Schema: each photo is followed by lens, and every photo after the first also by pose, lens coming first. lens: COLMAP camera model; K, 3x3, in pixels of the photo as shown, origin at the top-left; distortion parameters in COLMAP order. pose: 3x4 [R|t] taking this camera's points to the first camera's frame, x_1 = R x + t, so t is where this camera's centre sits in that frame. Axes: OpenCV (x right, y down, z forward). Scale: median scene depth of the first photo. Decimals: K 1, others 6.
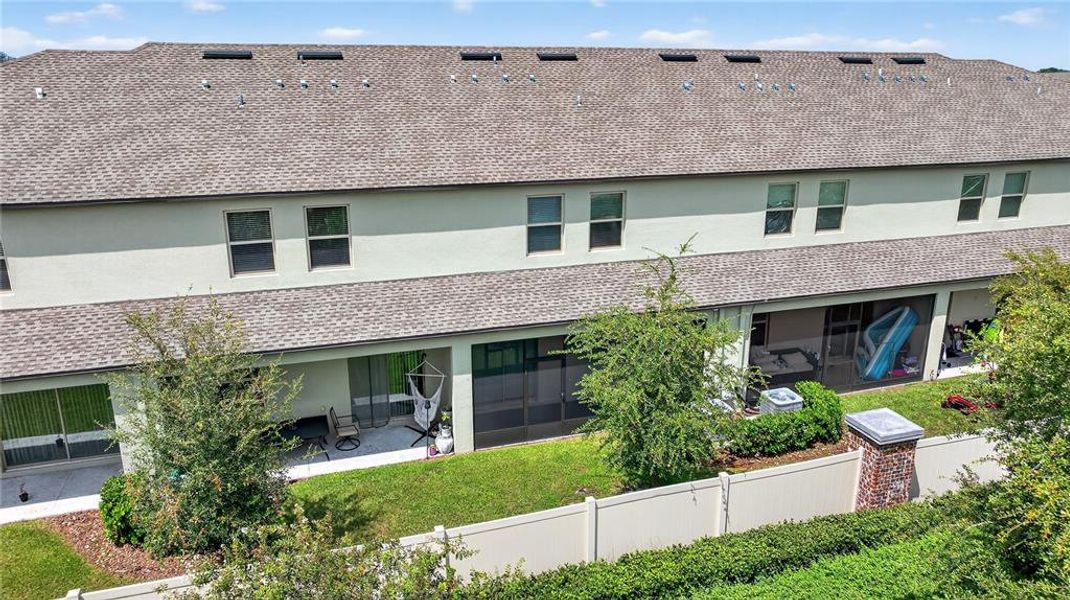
lens RADIAL K [[757.8, 0, 535.0], [0, 757.8, 300.0], [0, 0, 1]] dist [-0.012275, 0.000929]
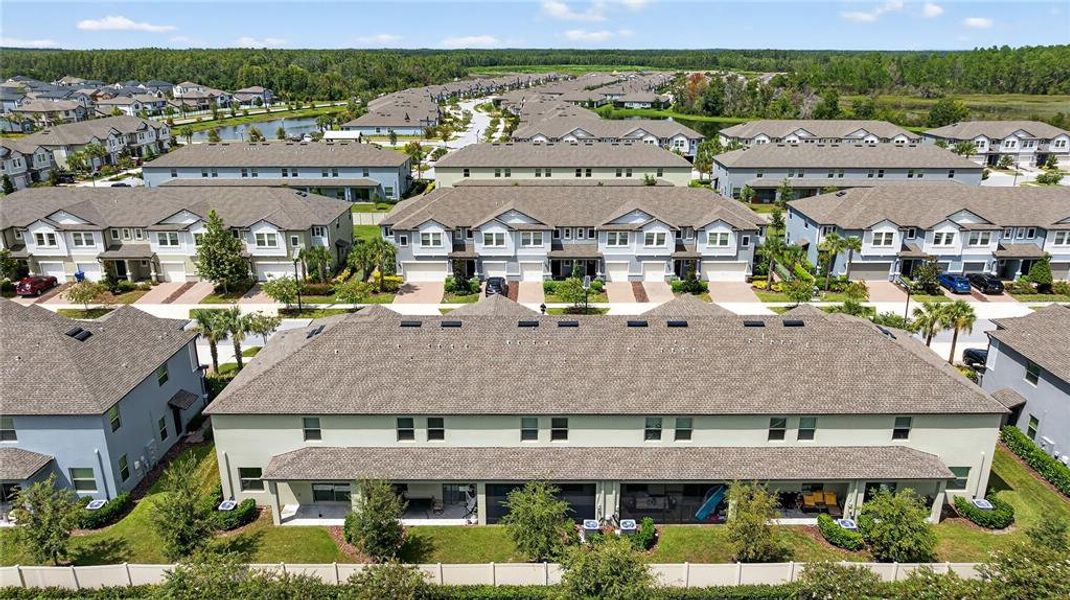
lens RADIAL K [[749.5, 0, 539.4], [0, 749.5, 297.4], [0, 0, 1]] dist [-0.014973, 0.001146]
pose [[0.949023, 0.100214, -0.298853, 0.707738], [-0.087351, 0.994595, 0.056127, -0.656230], [0.302862, -0.027161, 0.952647, -1.158767]]
